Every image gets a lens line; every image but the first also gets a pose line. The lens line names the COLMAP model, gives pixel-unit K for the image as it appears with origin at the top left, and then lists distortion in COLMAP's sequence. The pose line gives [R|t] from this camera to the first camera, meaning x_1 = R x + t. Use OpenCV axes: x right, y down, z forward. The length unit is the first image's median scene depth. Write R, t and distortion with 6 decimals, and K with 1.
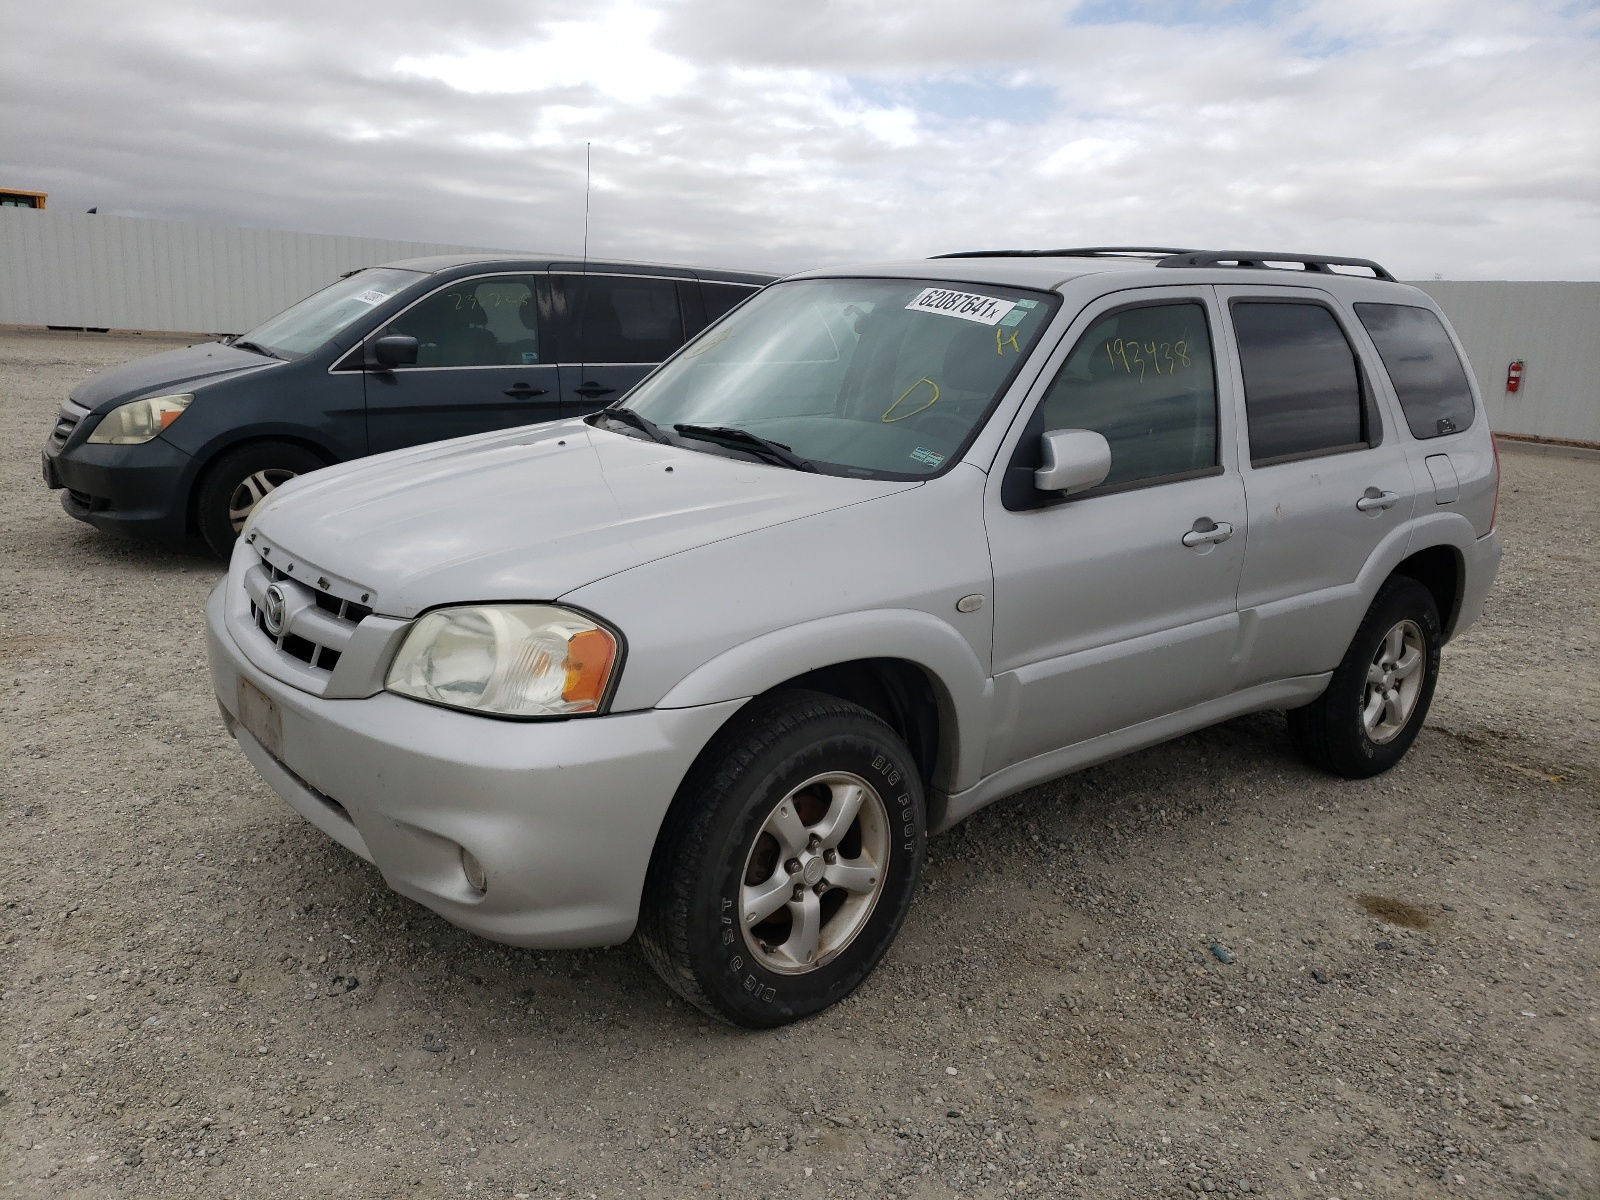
lens RADIAL K [[1221.6, 0, 780.4], [0, 1221.6, 599.0], [0, 0, 1]] dist [0.030464, 0.003356]
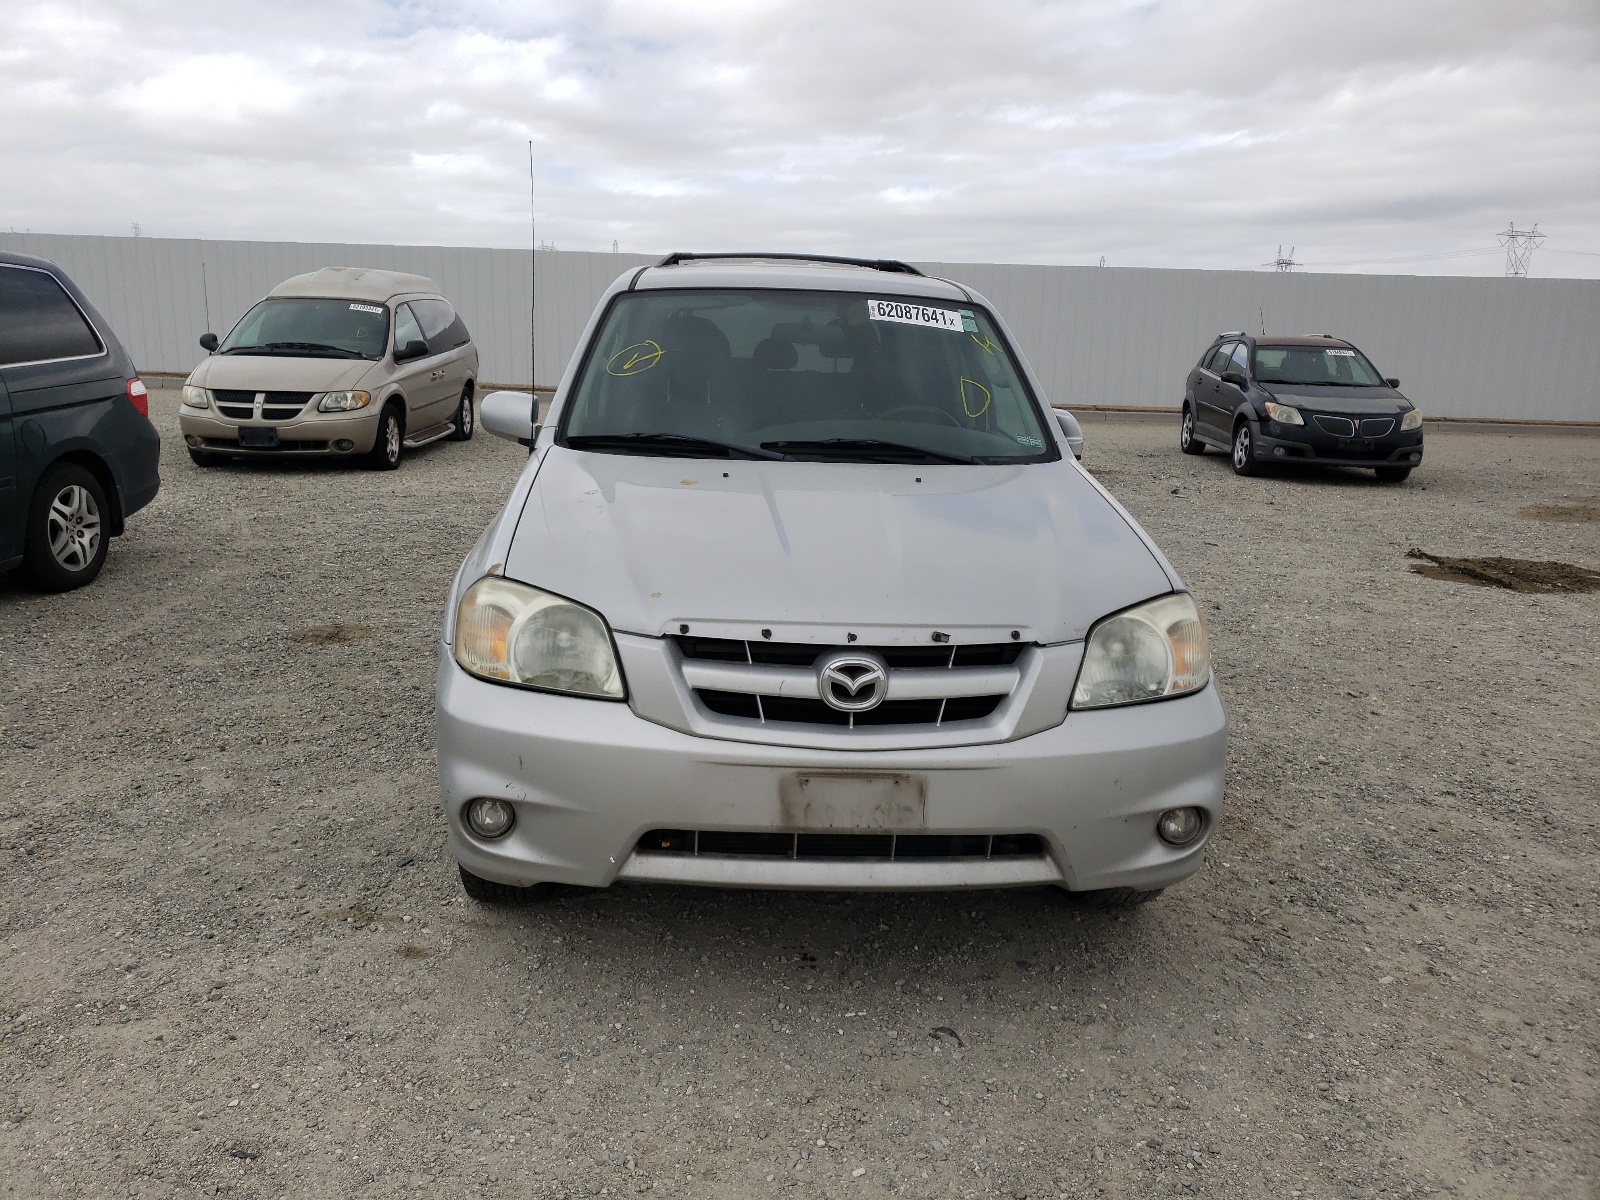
lens RADIAL K [[1221.6, 0, 780.4], [0, 1221.6, 599.0], [0, 0, 1]] dist [0.030464, 0.003356]
pose [[0.594317, -0.213789, 0.775295, -1.174214], [0.187550, 0.974283, 0.124891, -0.184267], [-0.782056, 0.071182, 0.619129, 0.489605]]
